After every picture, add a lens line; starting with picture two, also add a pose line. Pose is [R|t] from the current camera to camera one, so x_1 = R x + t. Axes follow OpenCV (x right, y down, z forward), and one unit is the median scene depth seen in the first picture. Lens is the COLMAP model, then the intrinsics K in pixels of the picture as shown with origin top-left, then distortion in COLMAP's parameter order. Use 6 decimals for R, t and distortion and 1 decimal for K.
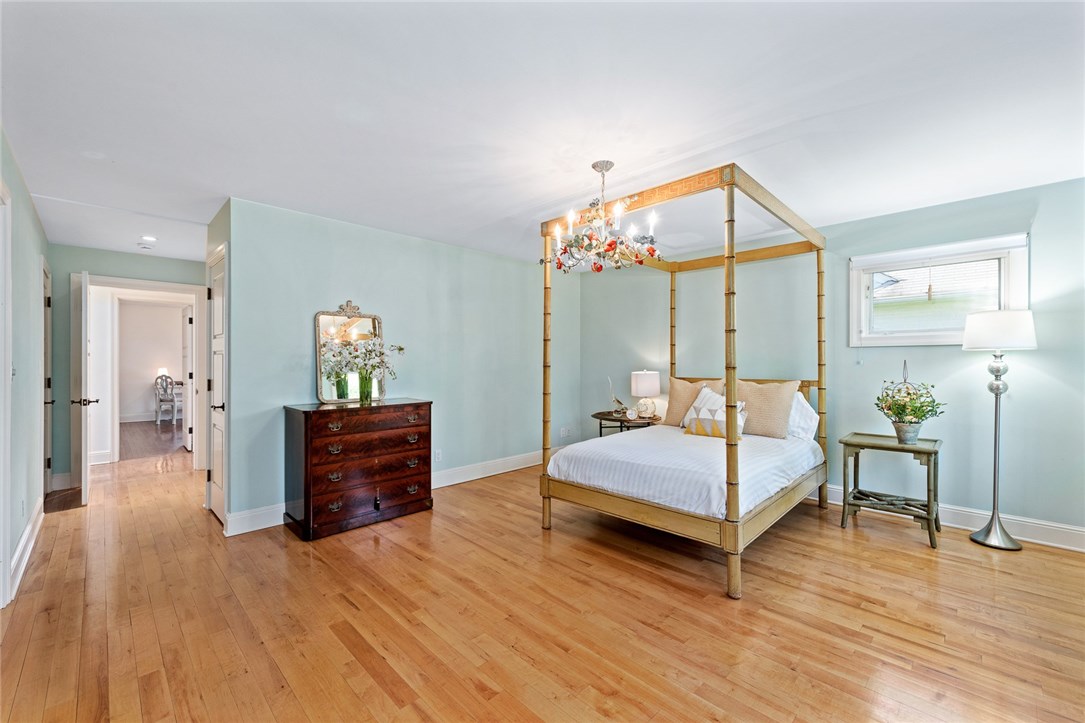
lens RADIAL K [[452.4, 0, 558.7], [0, 452.4, 361.6], [0, 0, 1]] dist [-0.000016, -0.000066]
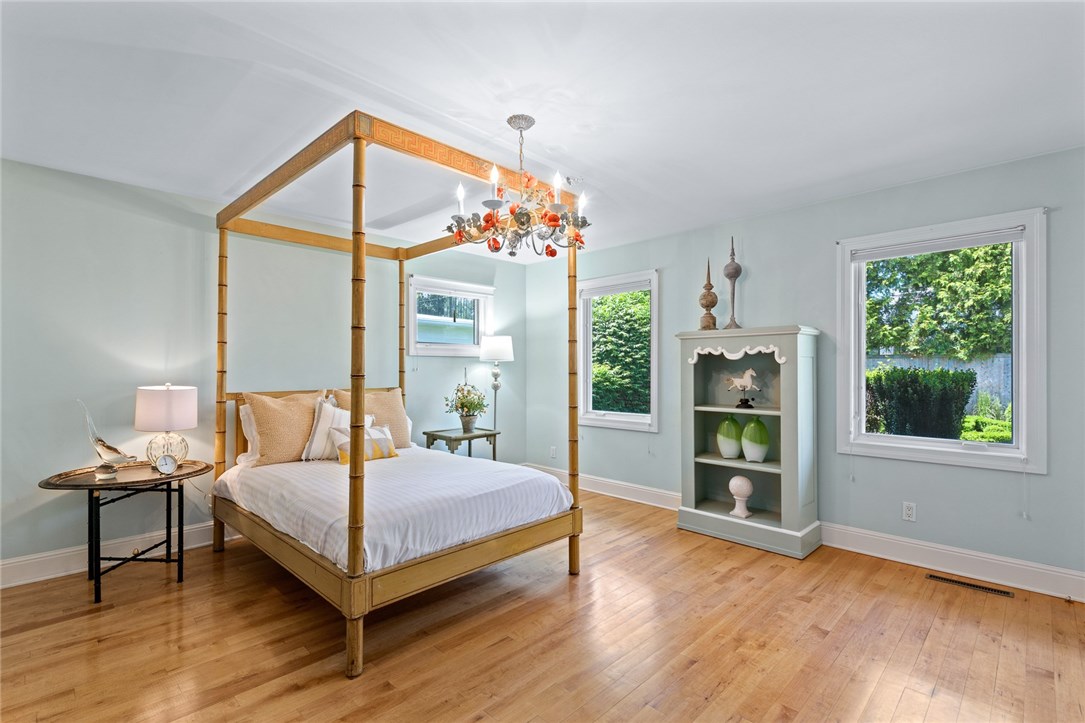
lens RADIAL K [[487.2, 0, 537.8], [0, 487.2, 369.5], [0, 0, 1]] dist [0.001437, 0.000059]
pose [[0.017480, -0.001863, 0.999845, -0.642565], [0.000858, 0.999998, 0.001848, -0.000312], [-0.999847, 0.000826, 0.017481, 0.808911]]
